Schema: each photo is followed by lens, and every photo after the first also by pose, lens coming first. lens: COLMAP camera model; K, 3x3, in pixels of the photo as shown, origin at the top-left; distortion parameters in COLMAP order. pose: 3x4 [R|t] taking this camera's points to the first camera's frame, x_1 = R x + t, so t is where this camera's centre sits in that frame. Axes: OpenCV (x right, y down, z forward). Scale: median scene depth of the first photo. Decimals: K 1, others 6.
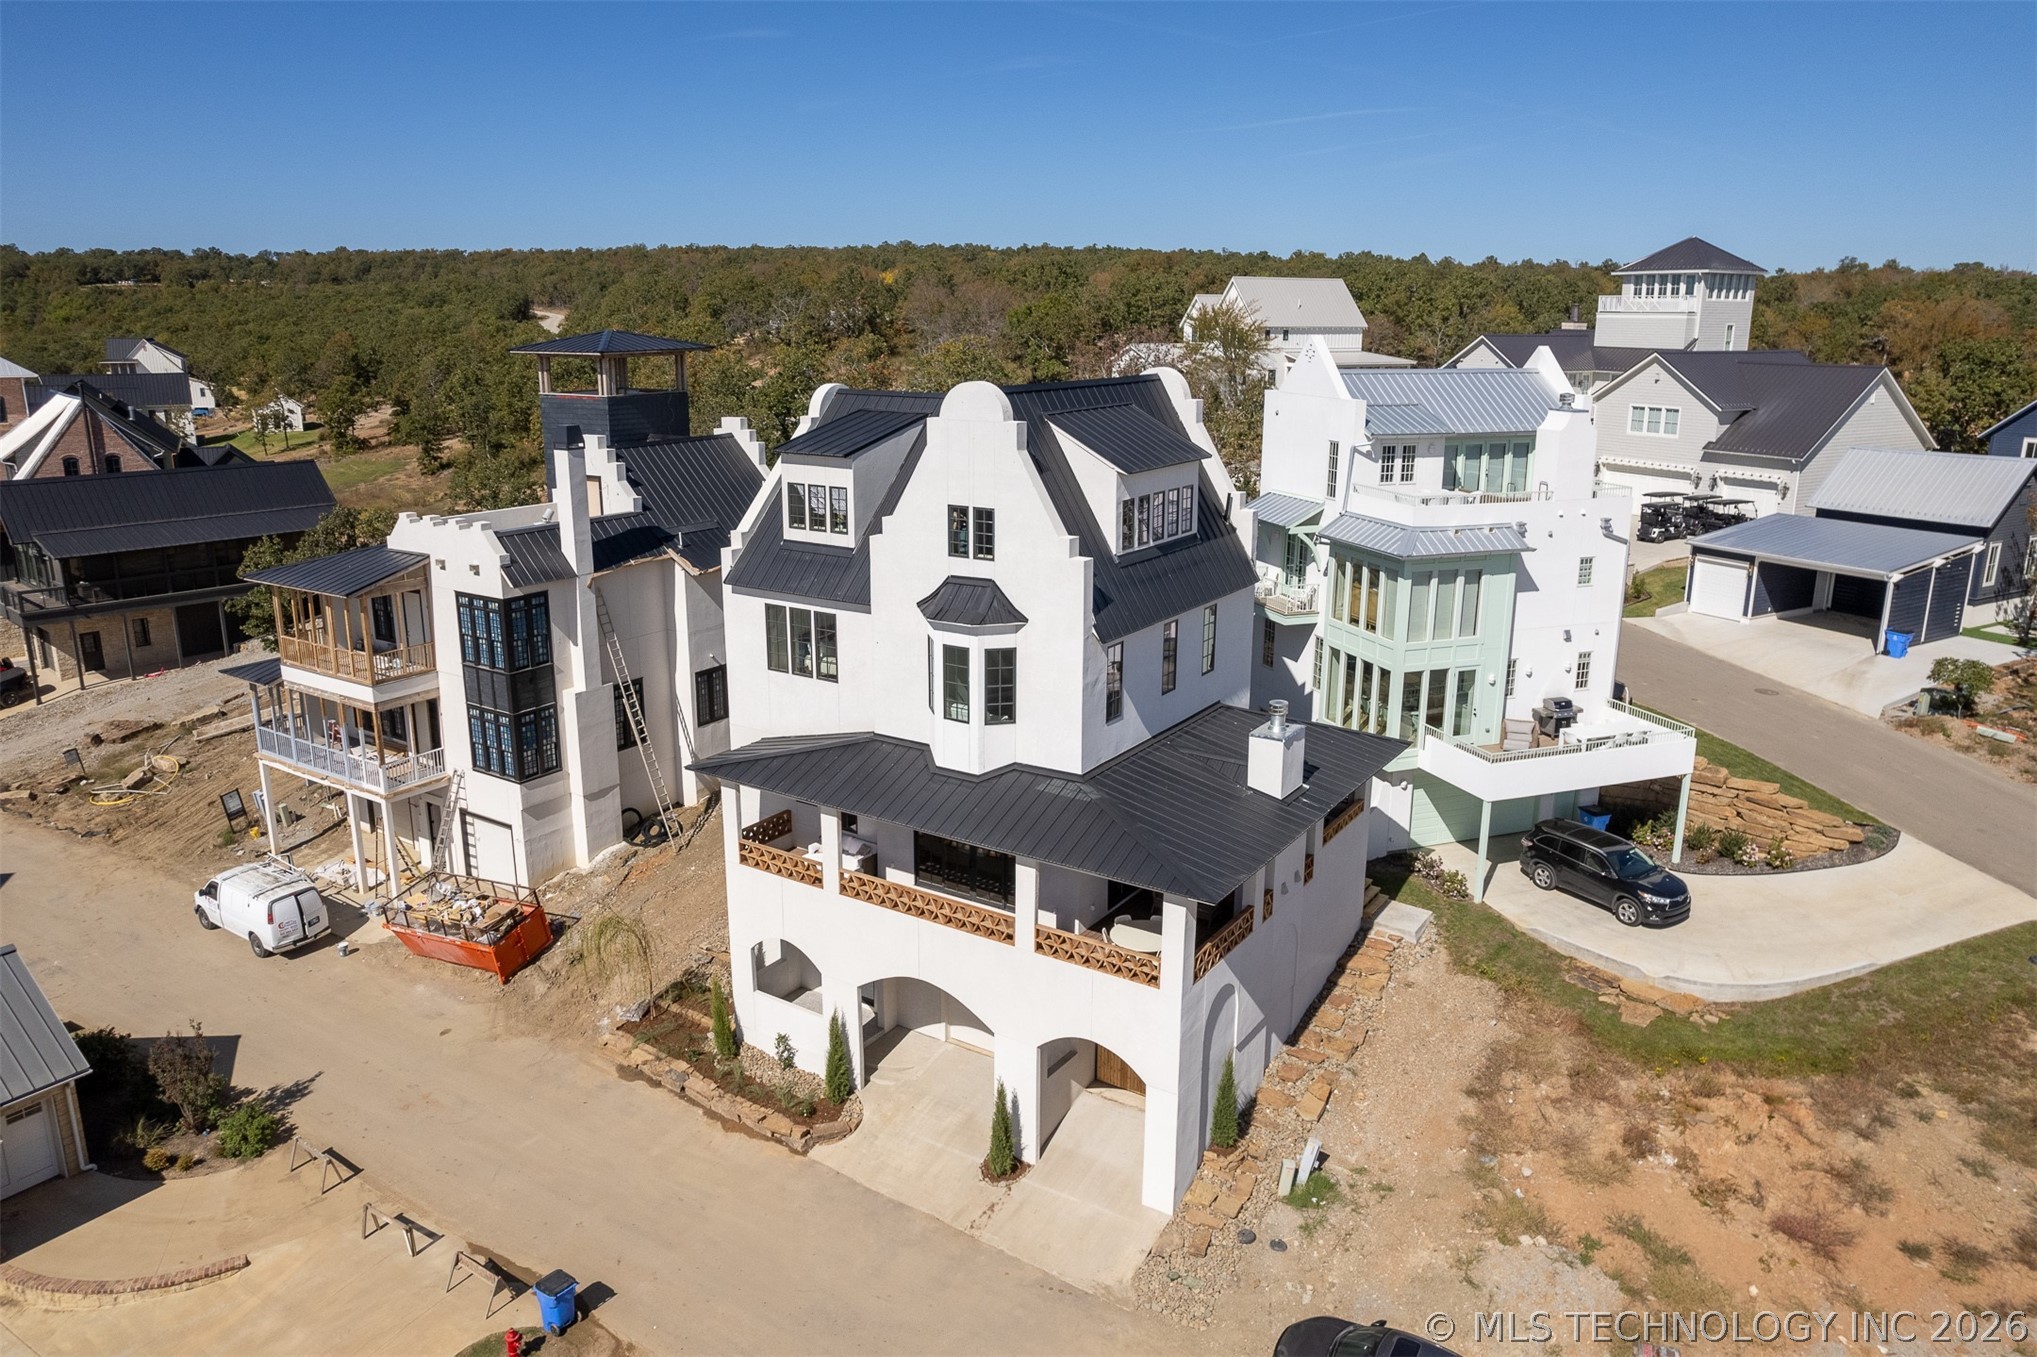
lens RADIAL K [[1412.0, 0, 1010.2], [0, 1412.0, 659.0], [0, 0, 1]] dist [-0.086819, 0.090054]
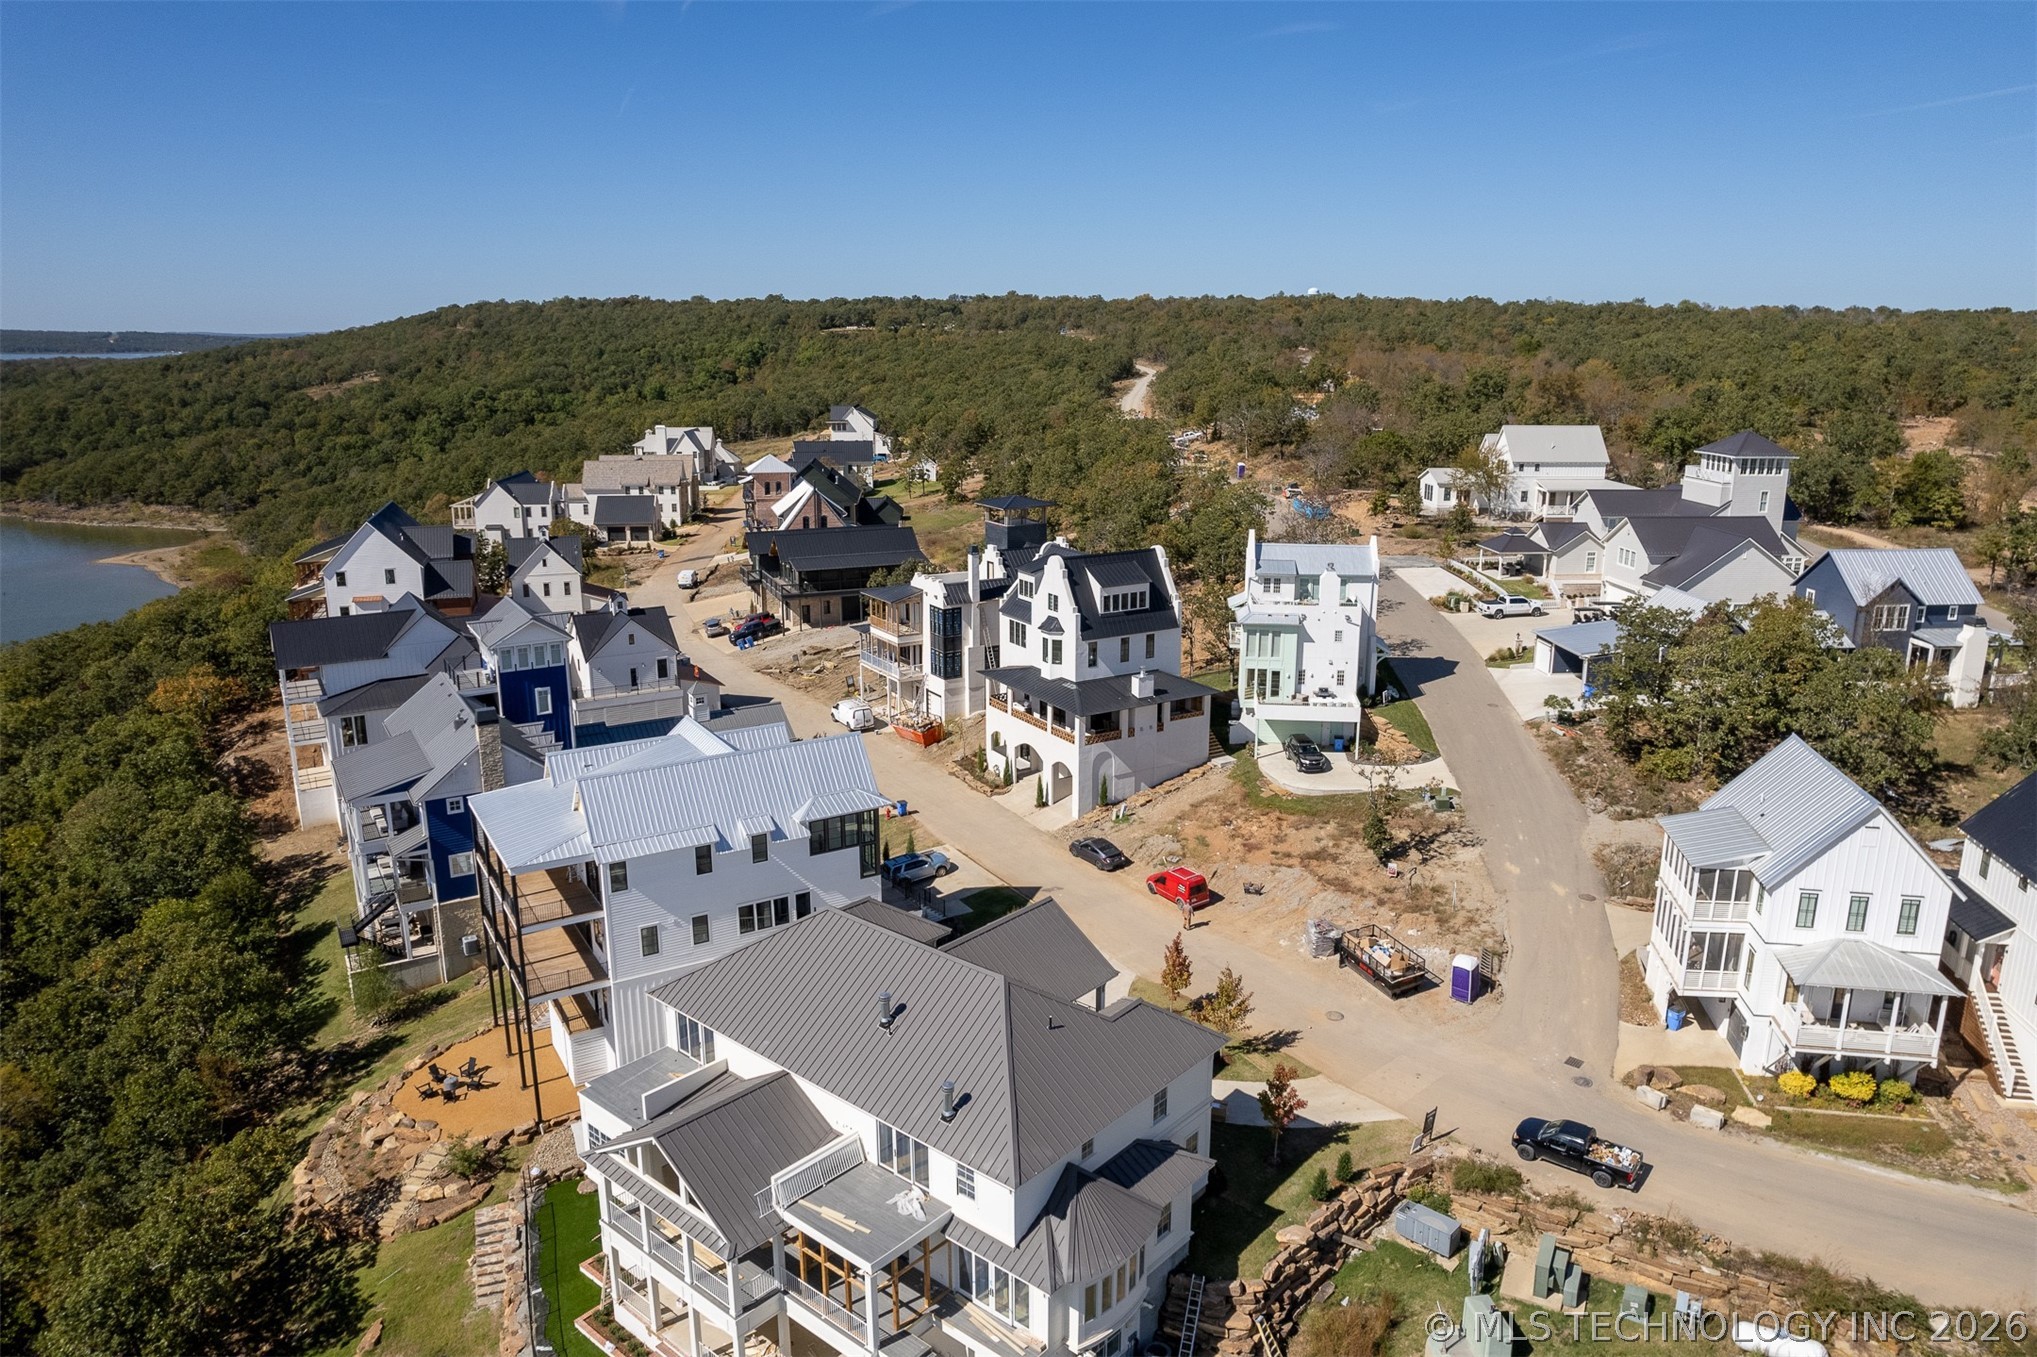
lens RADIAL K [[1318.8, 0, 1018.5], [0, 1318.8, 678.5], [0, 0, 1]] dist [-0.037795, 0.001812]
pose [[0.908073, 0.107349, -0.404820, 0.757816], [-0.105092, 0.994072, 0.027868, 0.003531], [0.405412, 0.017237, 0.913972, -1.173918]]
